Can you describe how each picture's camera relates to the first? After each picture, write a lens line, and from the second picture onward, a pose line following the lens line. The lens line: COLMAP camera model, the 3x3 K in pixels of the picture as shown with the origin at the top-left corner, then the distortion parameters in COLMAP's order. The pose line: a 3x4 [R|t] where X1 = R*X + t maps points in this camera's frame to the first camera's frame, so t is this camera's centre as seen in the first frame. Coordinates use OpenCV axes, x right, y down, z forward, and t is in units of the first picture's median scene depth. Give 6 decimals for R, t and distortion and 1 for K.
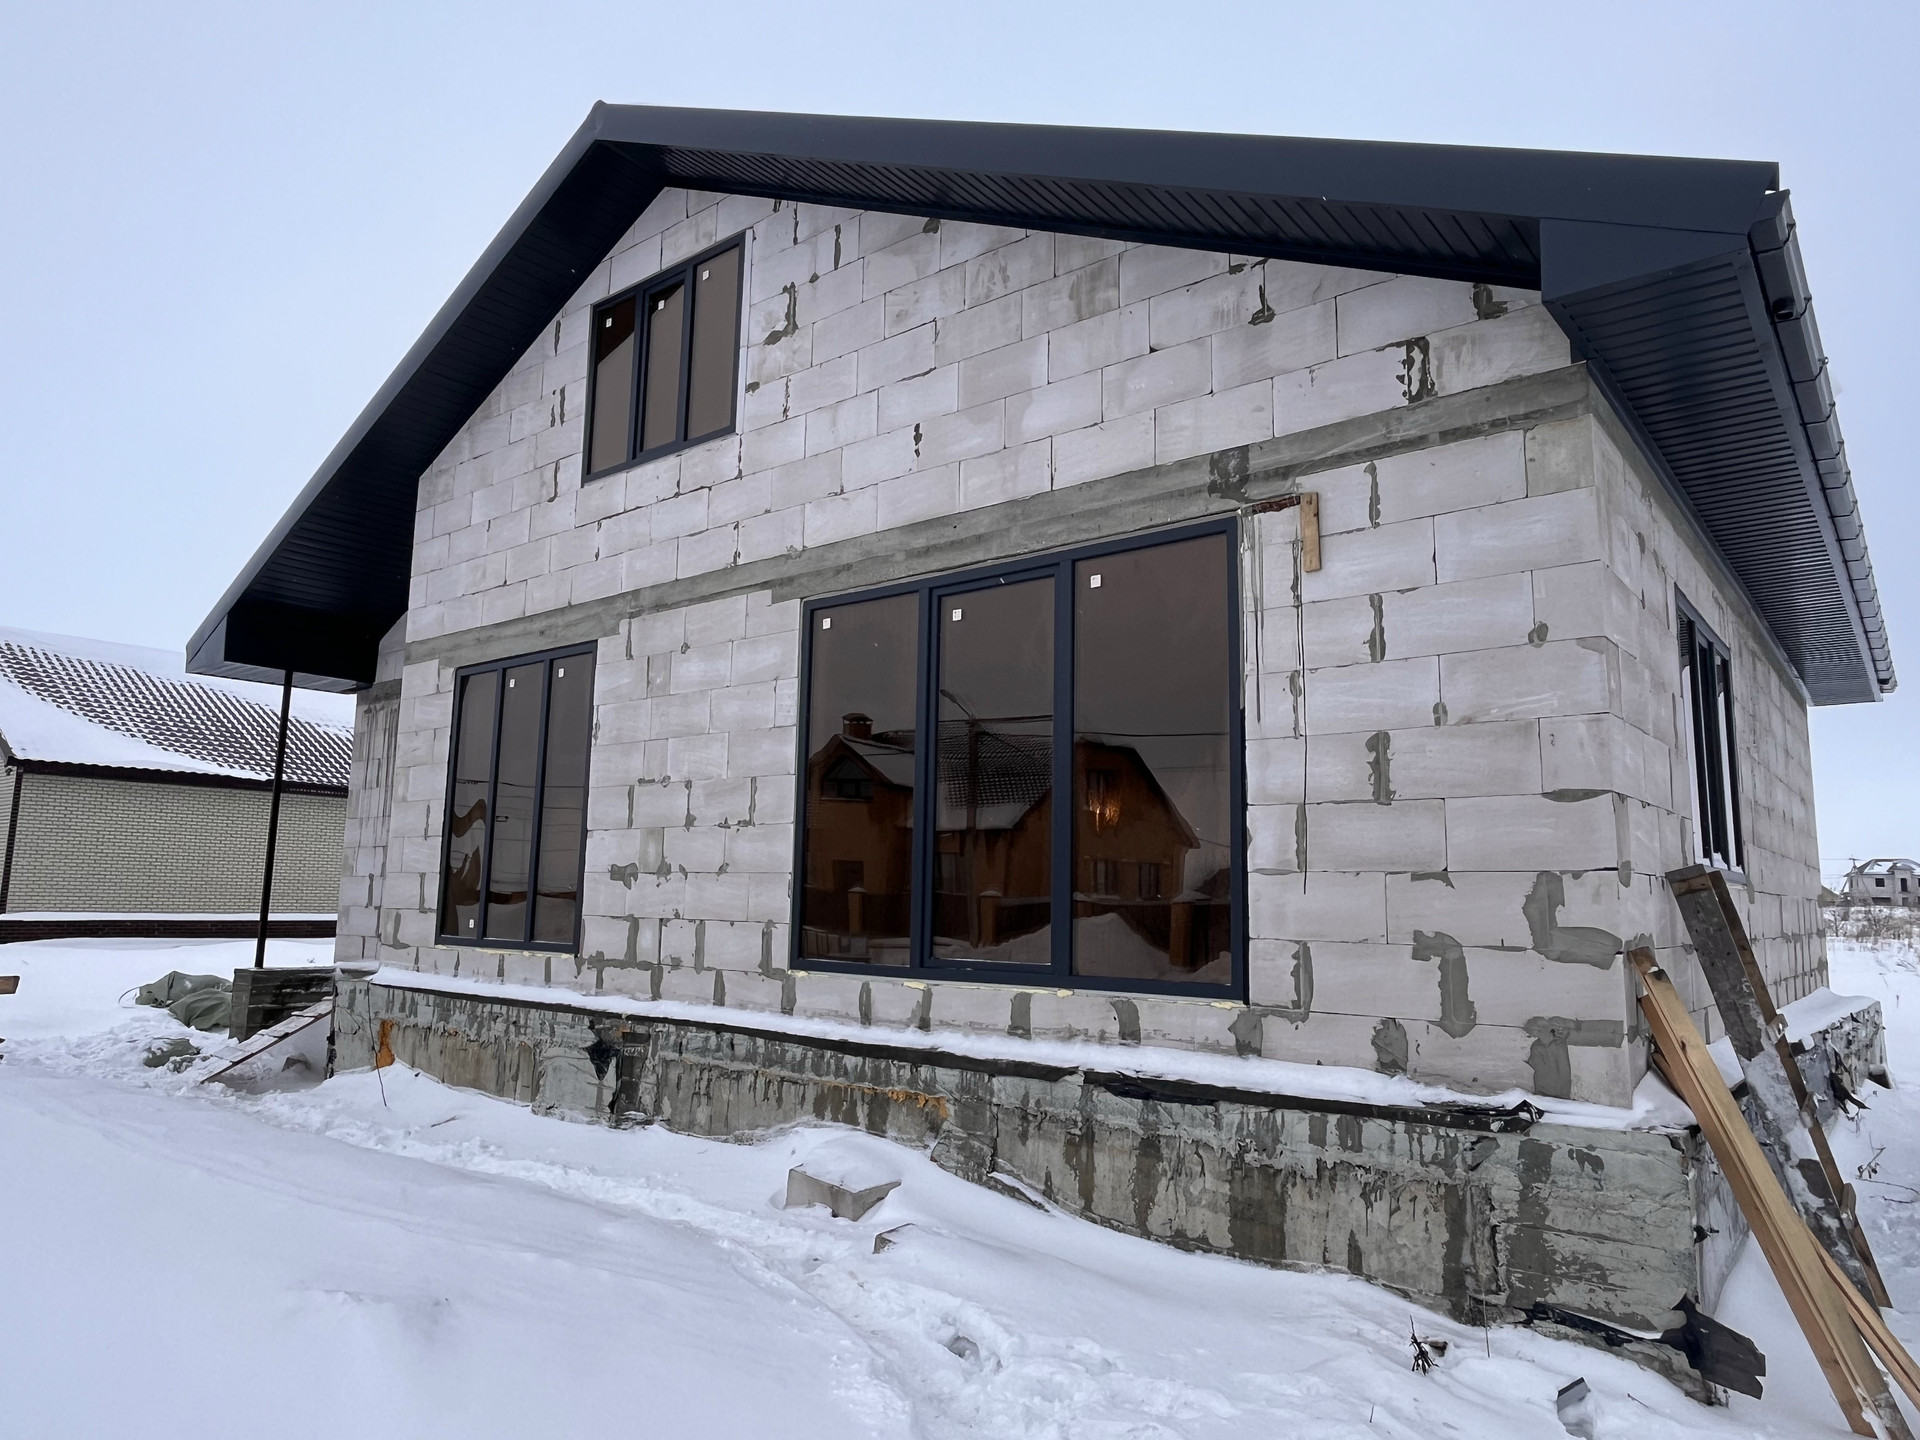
lens RADIAL K [[1226.7, 0, 964.5], [0, 1226.7, 725.8], [0, 0, 1]] dist [0.006852, -0.002736]
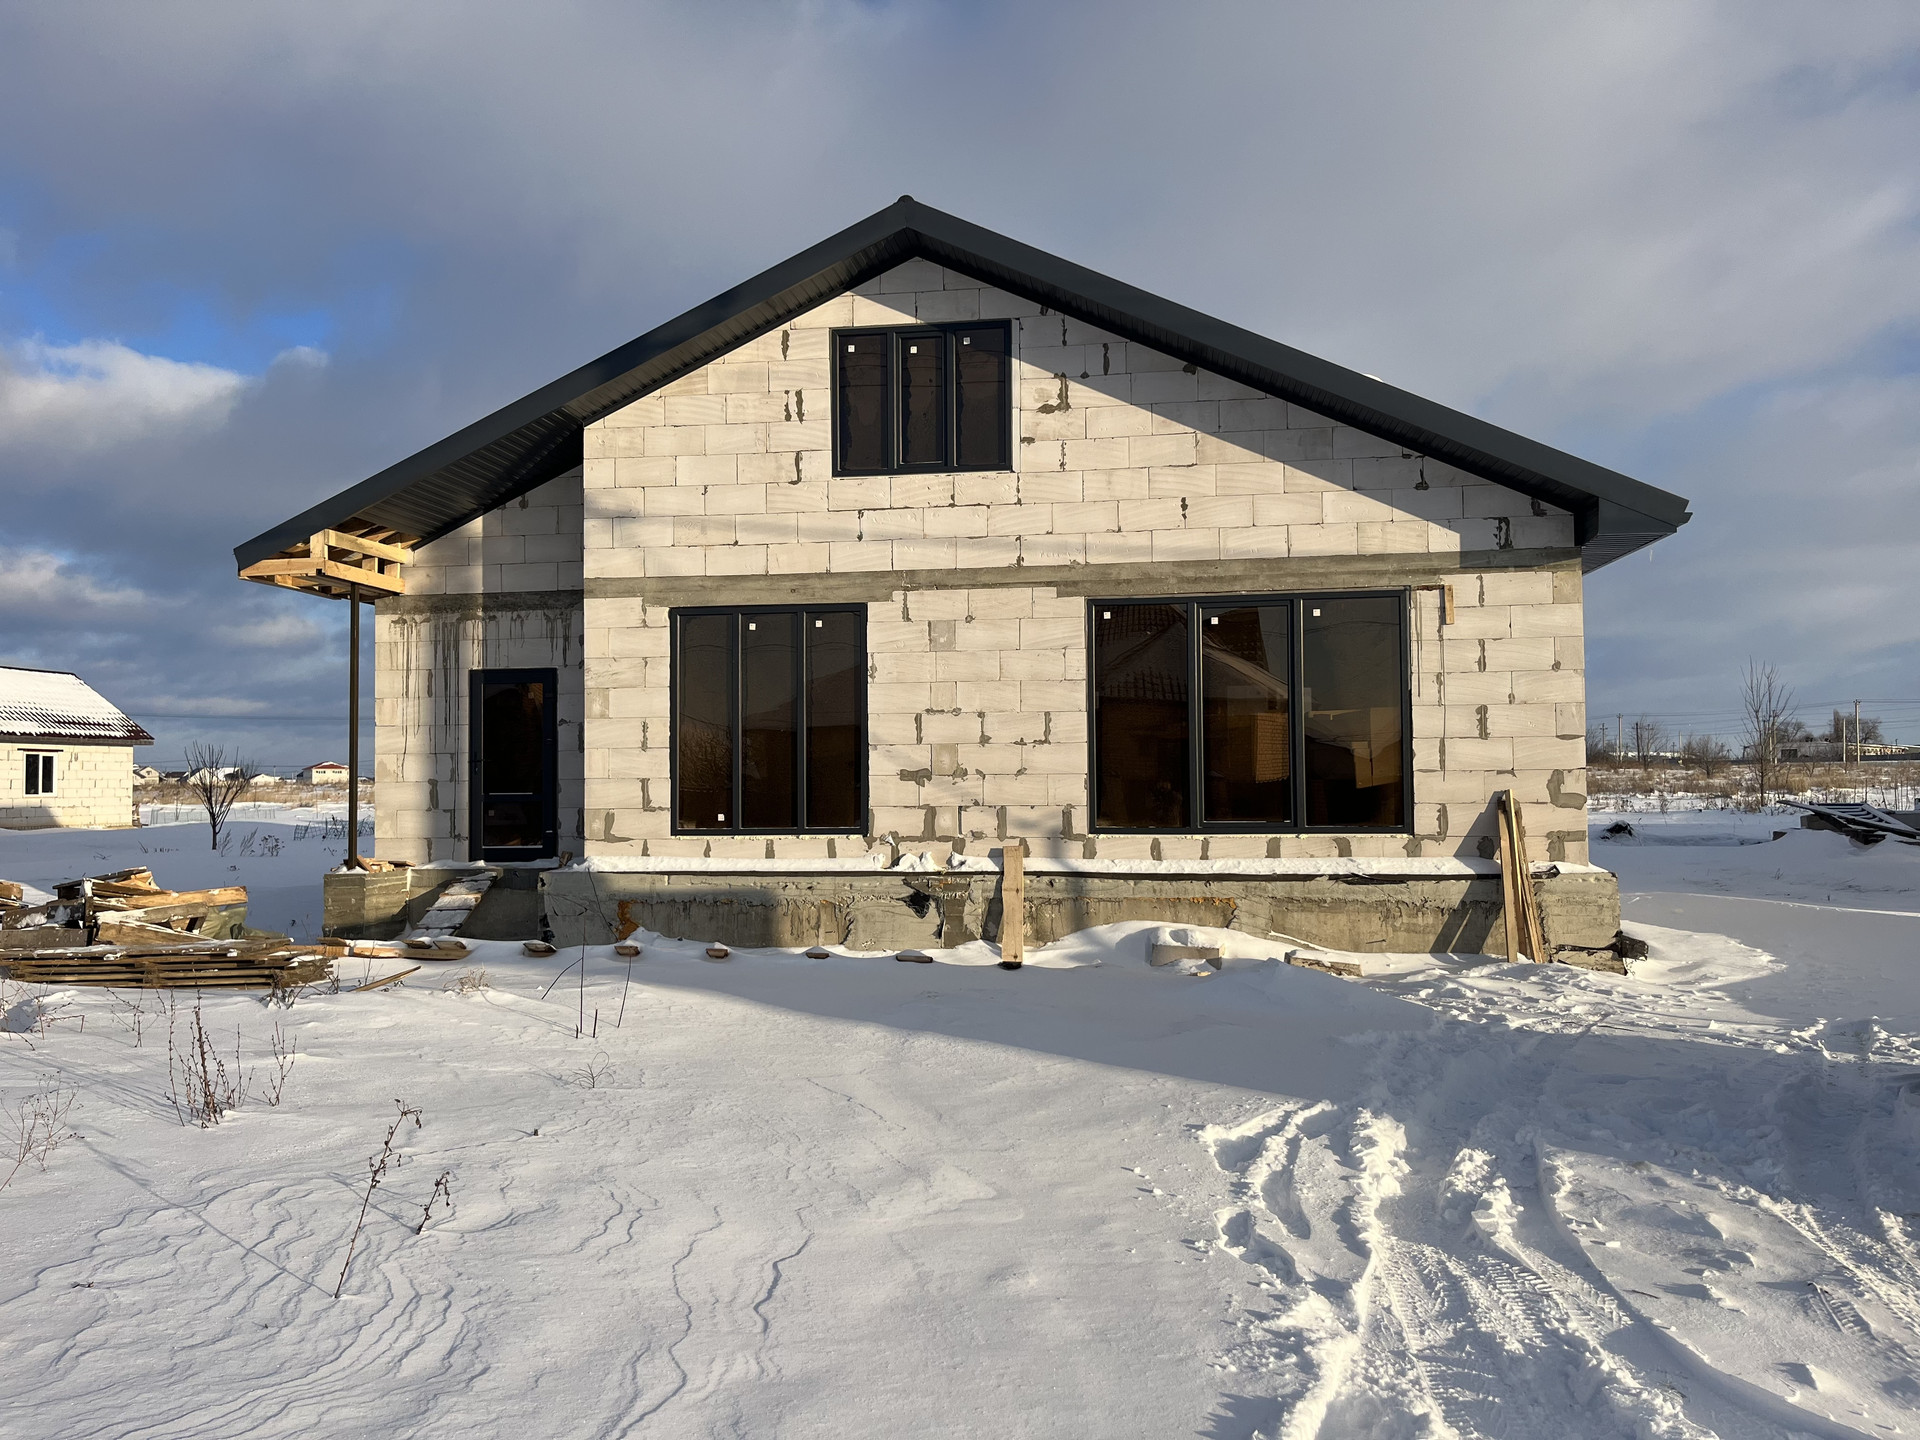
lens RADIAL K [[1448.2, 0, 959.1], [0, 1448.2, 726.9], [0, 0, 1]] dist [0.065939, -0.088519]
pose [[0.857234, -0.008469, 0.514857, -1.407072], [-0.048560, 0.994079, 0.097204, -0.128802], [-0.512632, -0.108328, 0.851747, -0.562096]]
